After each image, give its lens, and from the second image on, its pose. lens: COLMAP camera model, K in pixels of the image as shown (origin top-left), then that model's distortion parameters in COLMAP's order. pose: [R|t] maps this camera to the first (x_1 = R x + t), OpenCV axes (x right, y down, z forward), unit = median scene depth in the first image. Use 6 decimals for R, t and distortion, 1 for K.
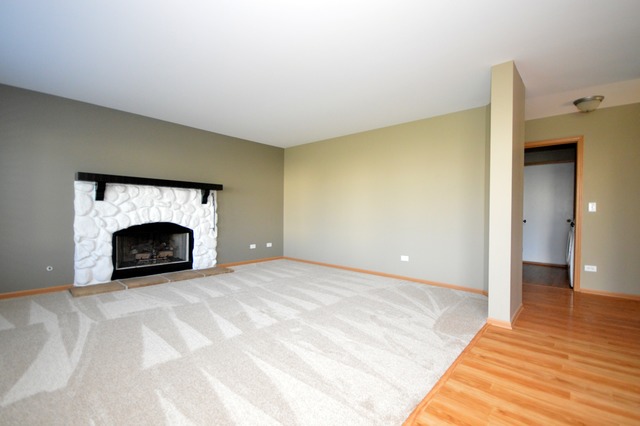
lens RADIAL K [[286.2, 0, 320.8], [0, 286.2, 217.0], [0, 0, 1]] dist [0.003973, -0.006418]
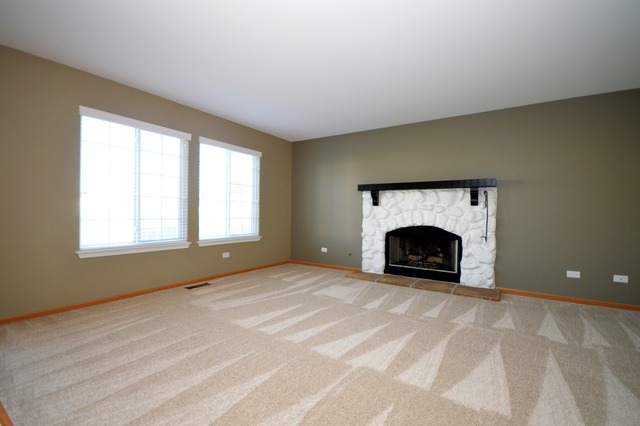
lens RADIAL K [[286.2, 0, 319.4], [0, 286.2, 212.3], [0, 0, 1]] dist [0.003973, -0.006418]
pose [[0.137719, -0.011352, -0.990406, 0.388323], [-0.024495, 0.999589, -0.014863, -0.004779], [0.990168, 0.026307, 0.137384, 0.545569]]
